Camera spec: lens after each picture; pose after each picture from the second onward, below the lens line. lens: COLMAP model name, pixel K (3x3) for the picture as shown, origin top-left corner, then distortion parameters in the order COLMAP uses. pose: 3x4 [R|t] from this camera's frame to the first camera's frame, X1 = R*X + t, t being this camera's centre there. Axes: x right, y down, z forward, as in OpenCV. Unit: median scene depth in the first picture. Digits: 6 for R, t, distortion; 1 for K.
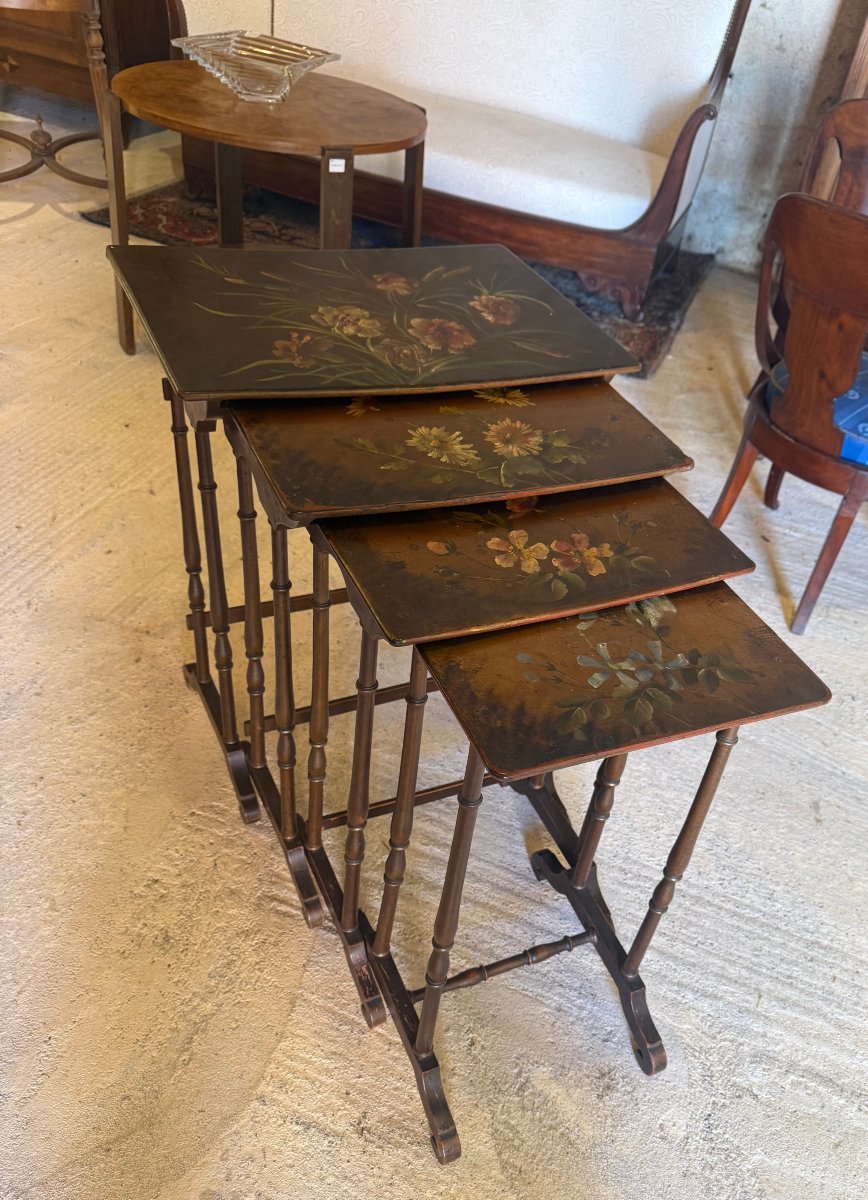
lens RADIAL K [[944.5, 0, 511.6], [0, 944.5, 678.1], [0, 0, 1]] dist [0.142905, -0.275894]
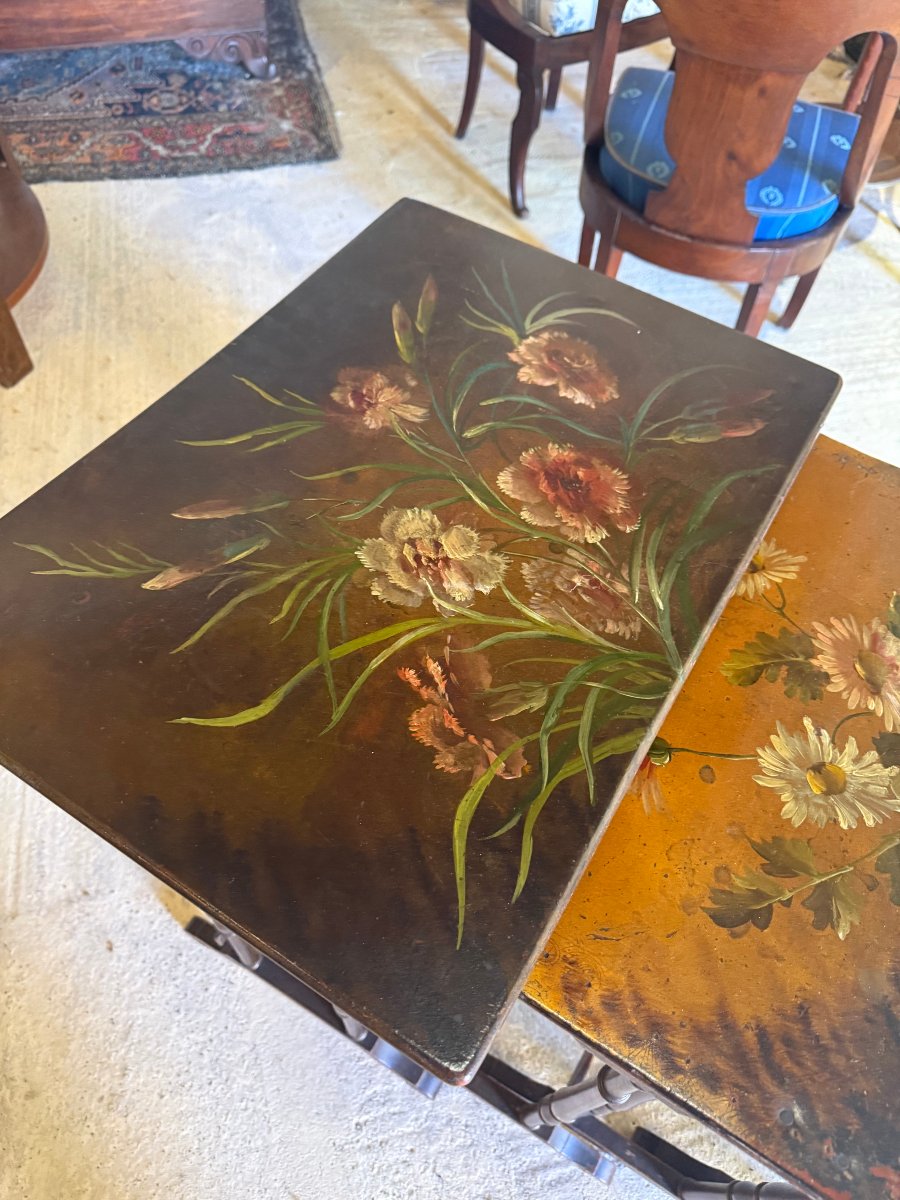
lens RADIAL K [[840.1, 0, 463.5], [0, 840.1, 615.6], [0, 0, 1]] dist [0.107909, -0.154853]
pose [[0.851554, -0.483219, 0.203359, -0.243070], [0.398458, 0.848620, 0.347958, -0.462239], [-0.340714, -0.215275, 0.915189, 0.528751]]
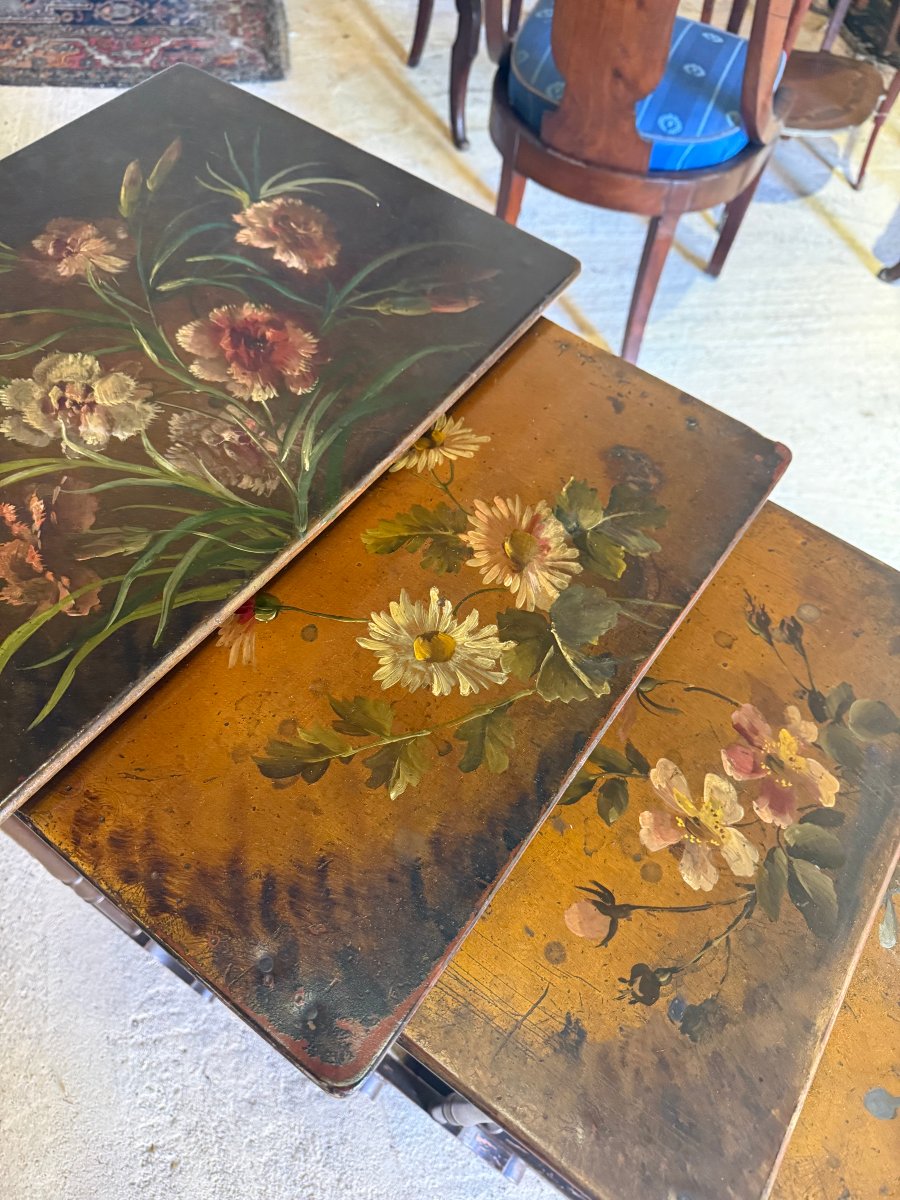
lens RADIAL K [[850.9, 0, 450.0], [0, 850.9, 600.0], [0, 0, 1]] dist [0.053570, -0.073768]
pose [[0.886951, -0.426687, 0.176792, -0.110824], [0.345231, 0.866758, 0.359925, -0.349496], [-0.306811, -0.258202, 0.916078, 0.470709]]
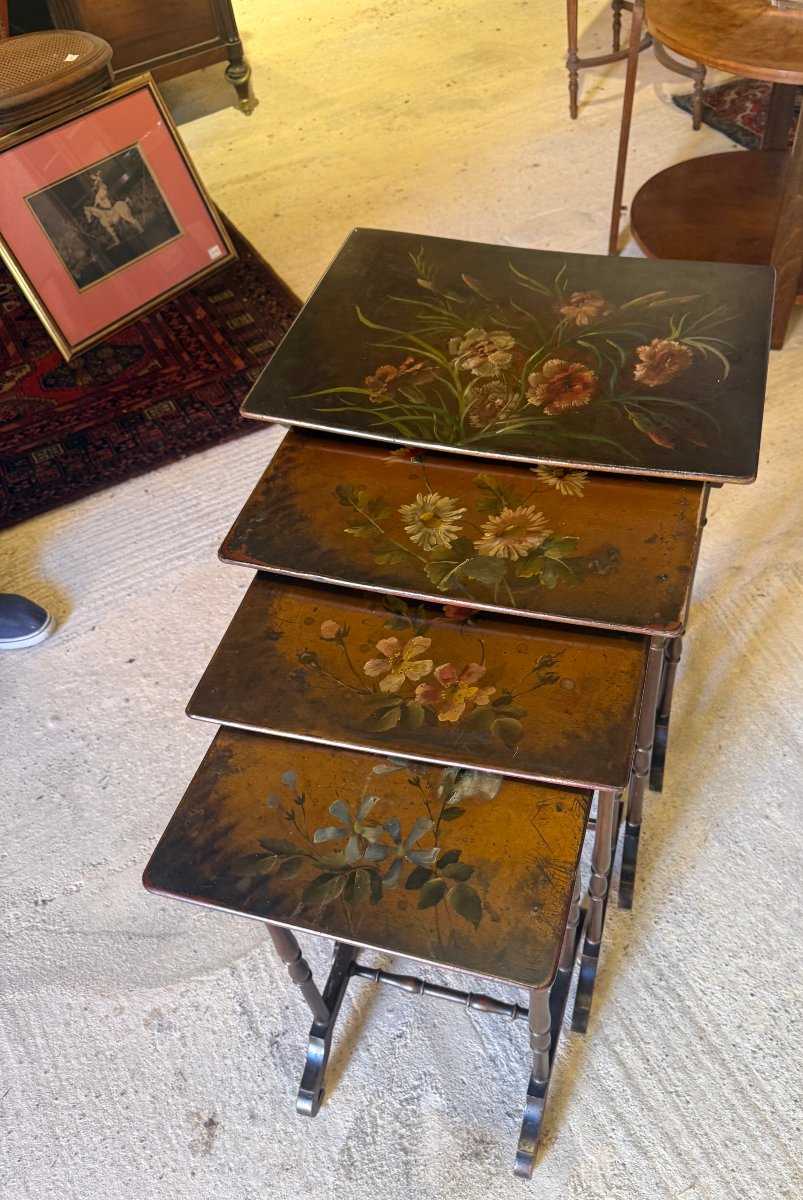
lens RADIAL K [[912.2, 0, 500.6], [0, 912.2, 652.3], [0, 0, 1]] dist [0.122177, -0.211328]
pose [[0.750923, 0.394618, -0.529520, 0.427191], [-0.317773, 0.918814, 0.234095, -0.293583], [0.578909, -0.007520, 0.815357, 0.227277]]
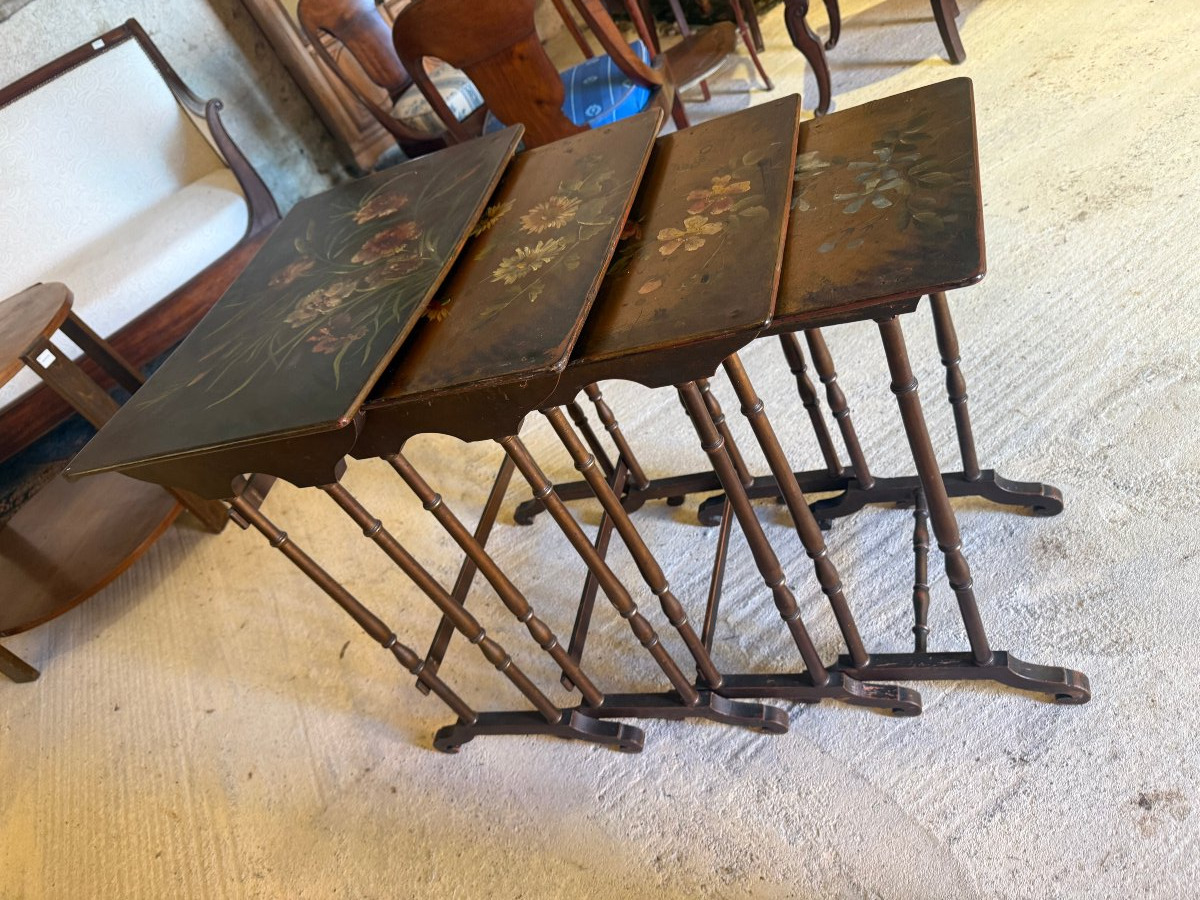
lens RADIAL K [[850.4, 0, 604.3], [0, 850.4, 453.8], [0, 0, 1]] dist [0.026222, -0.034520]
pose [[0.528222, -0.800725, 0.282525, -0.350195], [0.828266, 0.559164, 0.036204, -0.082694], [-0.186968, 0.214882, 0.958576, 0.165427]]
